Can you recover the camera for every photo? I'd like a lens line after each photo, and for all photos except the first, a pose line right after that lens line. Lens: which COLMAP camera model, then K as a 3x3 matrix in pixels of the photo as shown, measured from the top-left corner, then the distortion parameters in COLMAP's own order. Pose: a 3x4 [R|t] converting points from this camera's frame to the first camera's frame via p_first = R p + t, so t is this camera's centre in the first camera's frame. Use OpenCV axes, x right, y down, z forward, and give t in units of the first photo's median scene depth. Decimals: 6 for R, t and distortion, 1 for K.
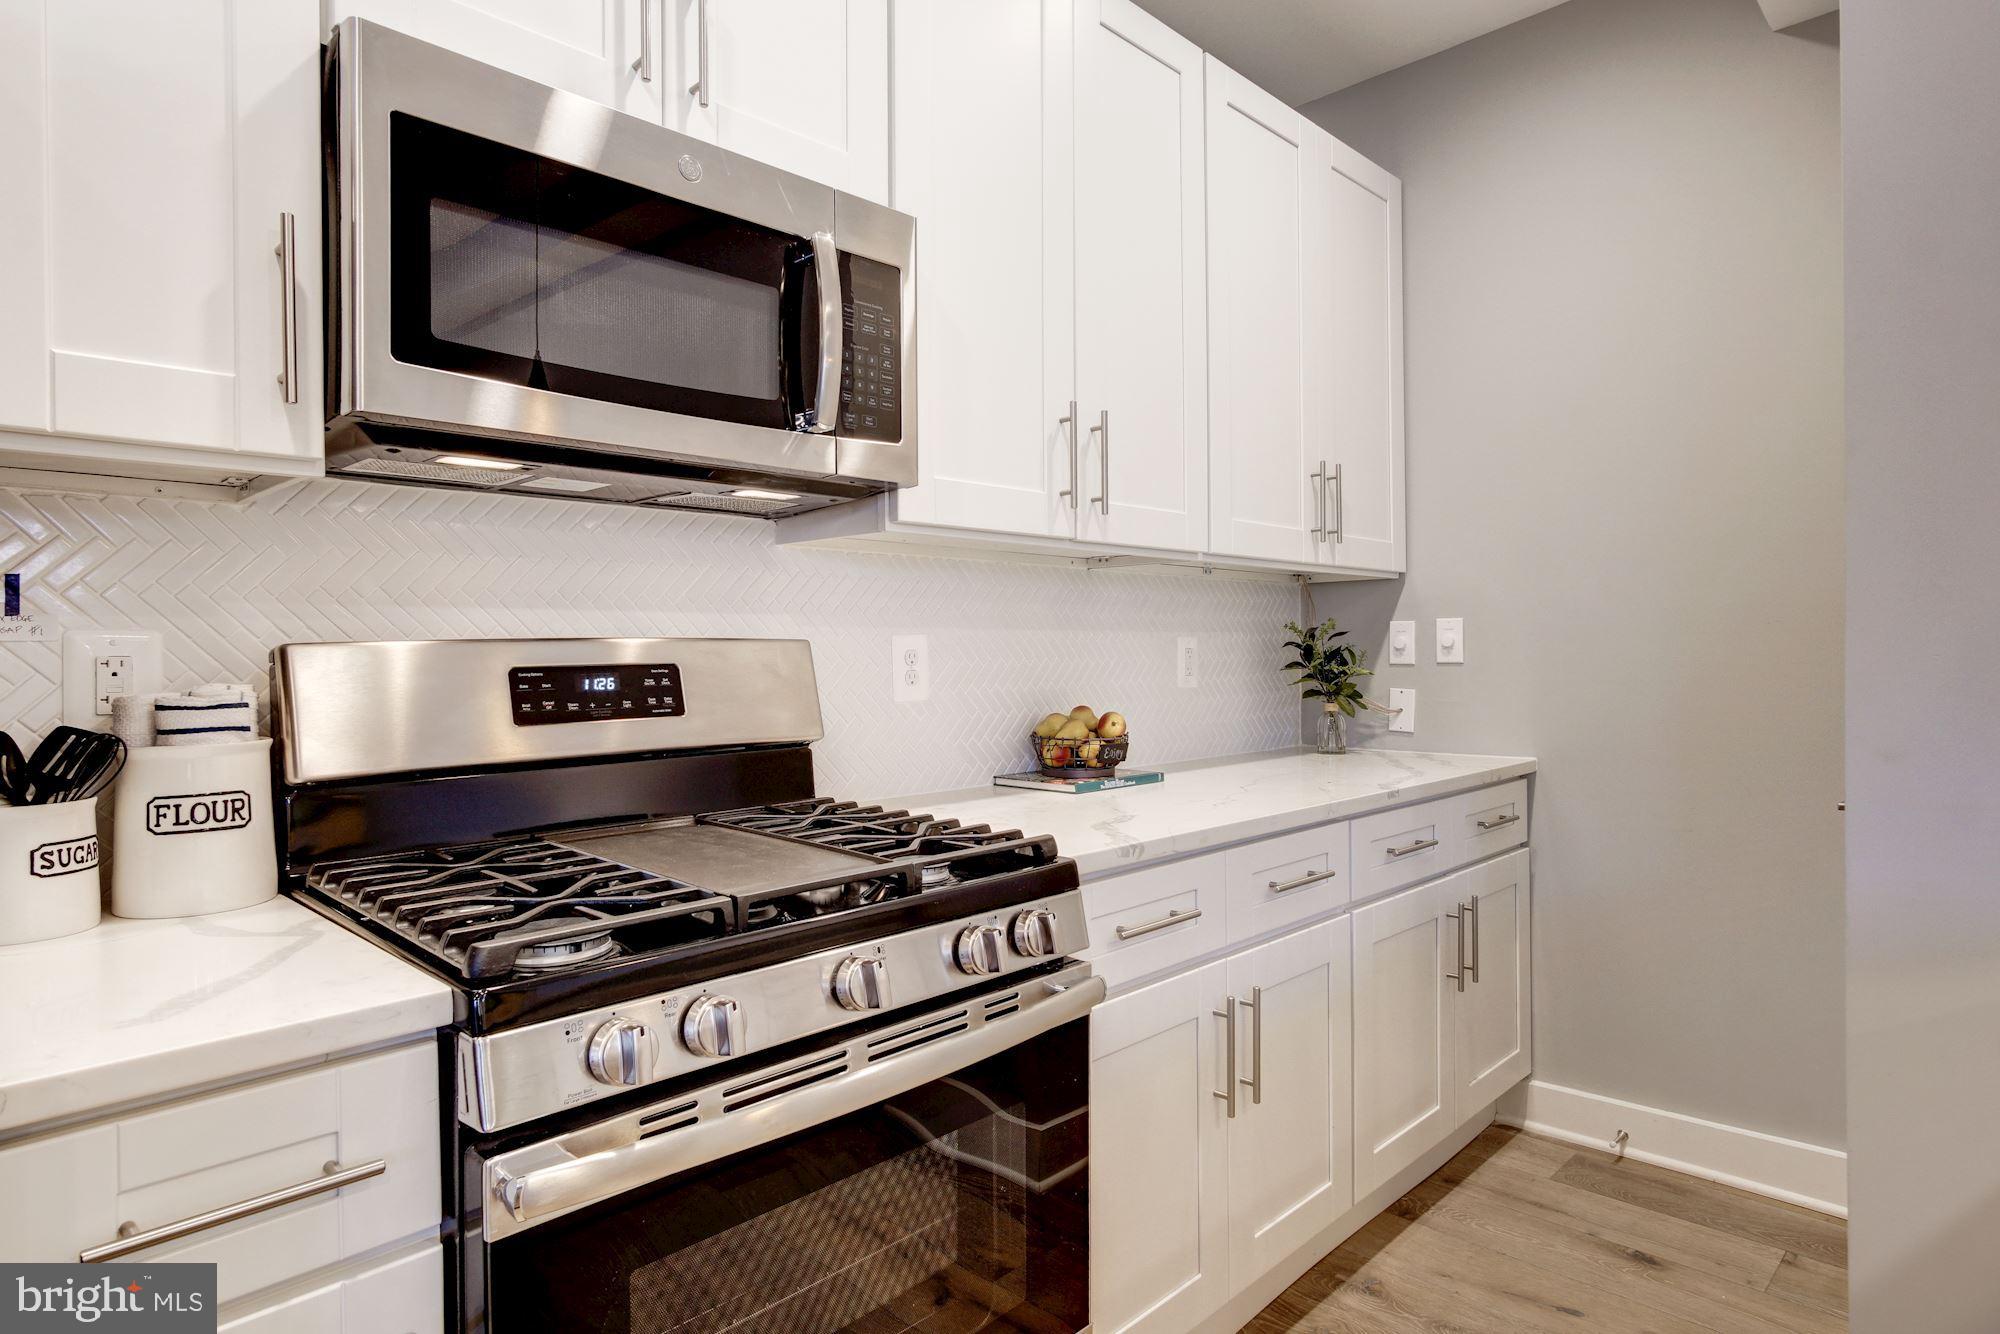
lens RADIAL K [[1090.7, 0, 990.8], [0, 1090.7, 660.7], [0, 0, 1]] dist [-0.008492, -0.000223]
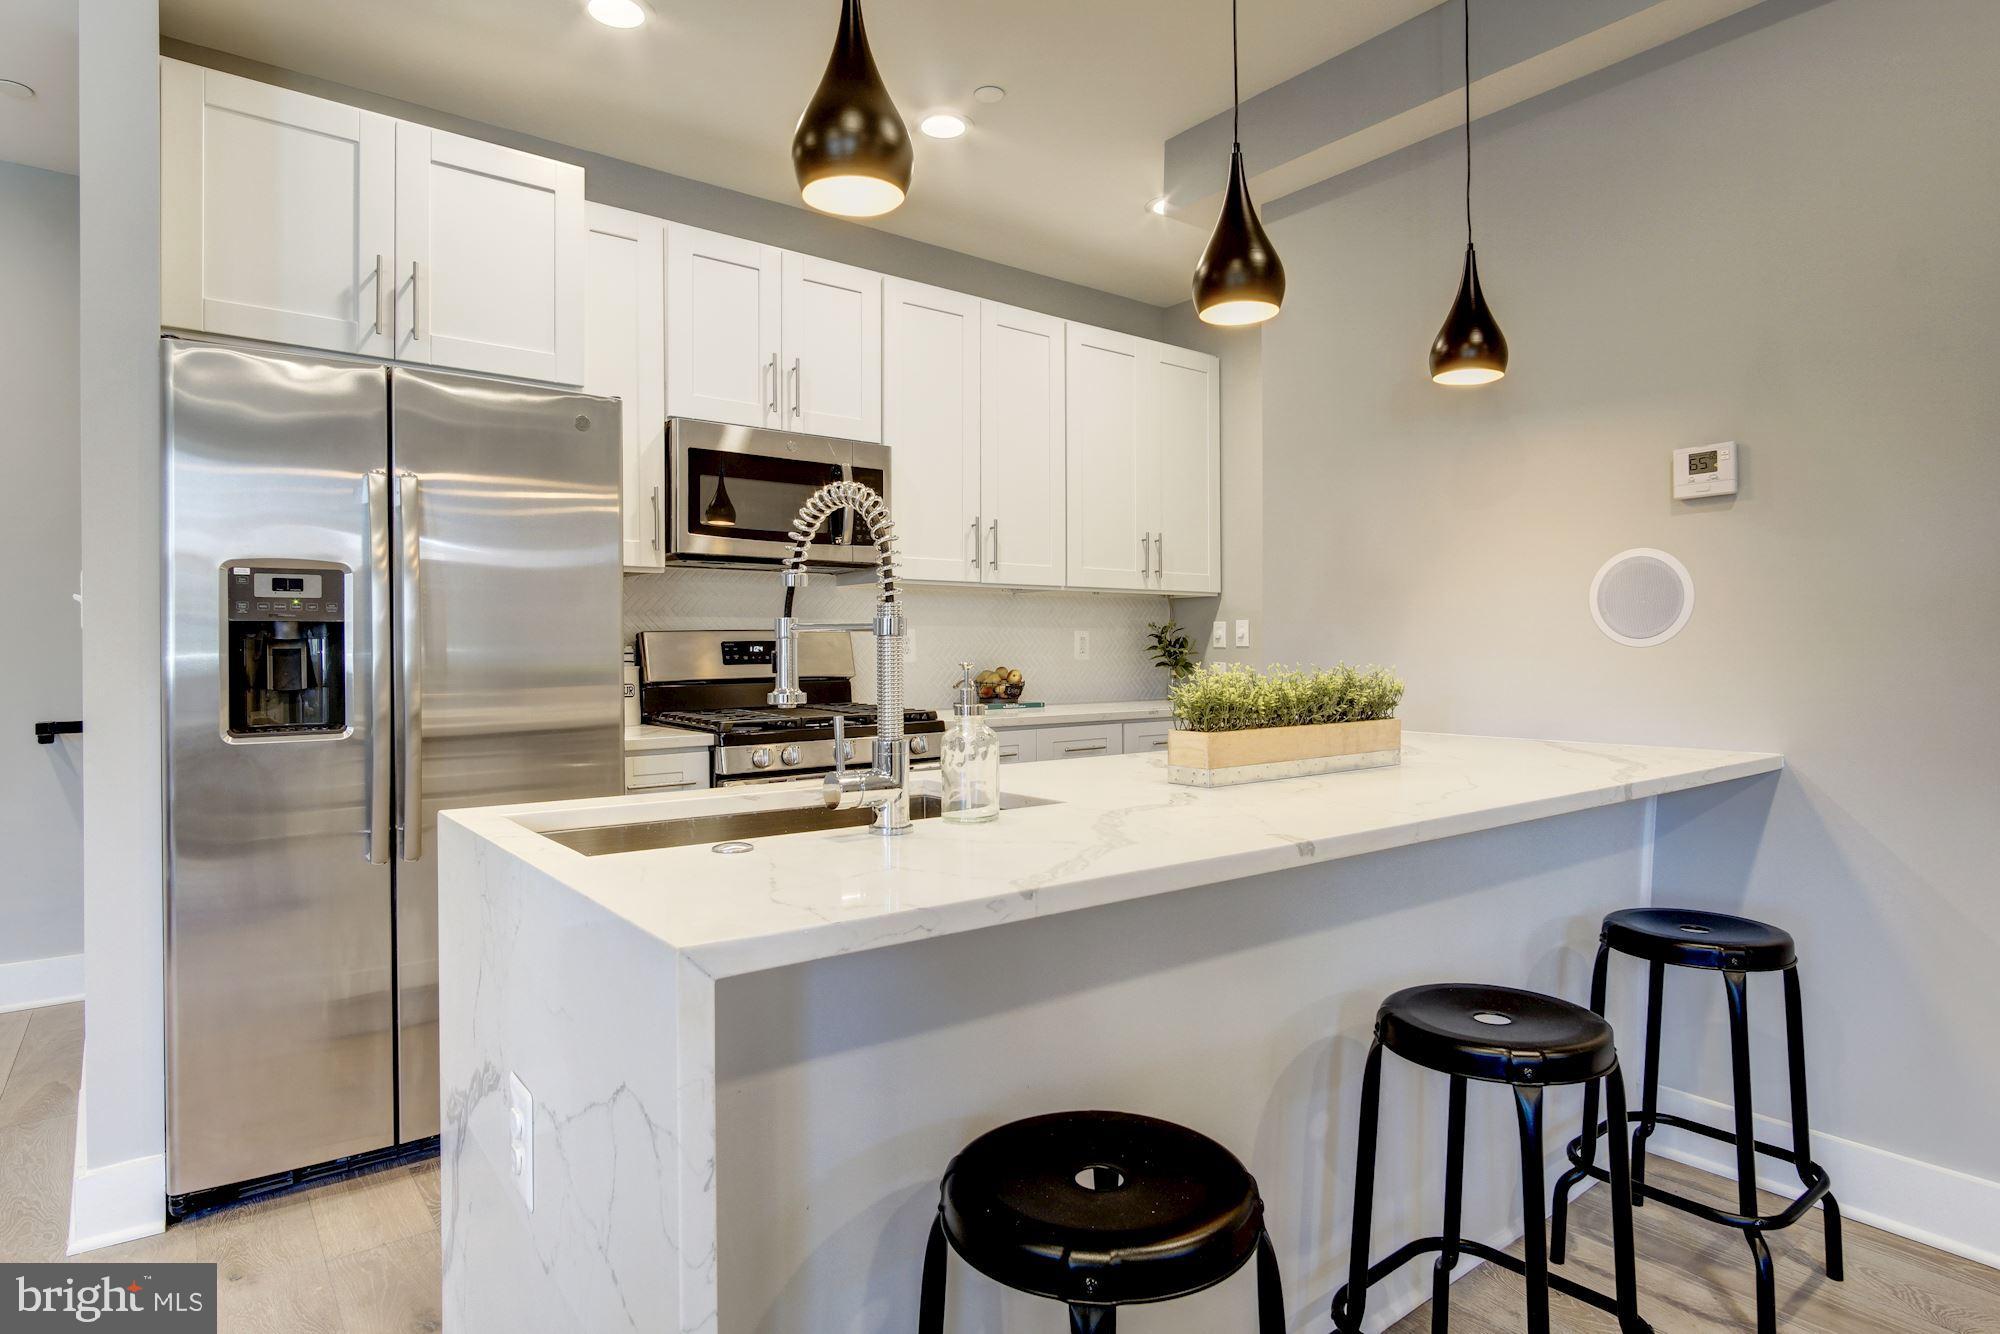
lens RADIAL K [[1090.7, 0, 1006.7], [0, 1090.7, 648.6], [0, 0, 1]] dist [-0.008492, -0.000223]
pose [[0.993287, 0.001312, -0.115665, 0.369254], [-0.002643, 0.999932, -0.011350, 0.036830], [0.115642, 0.011579, 0.993223, -1.046152]]
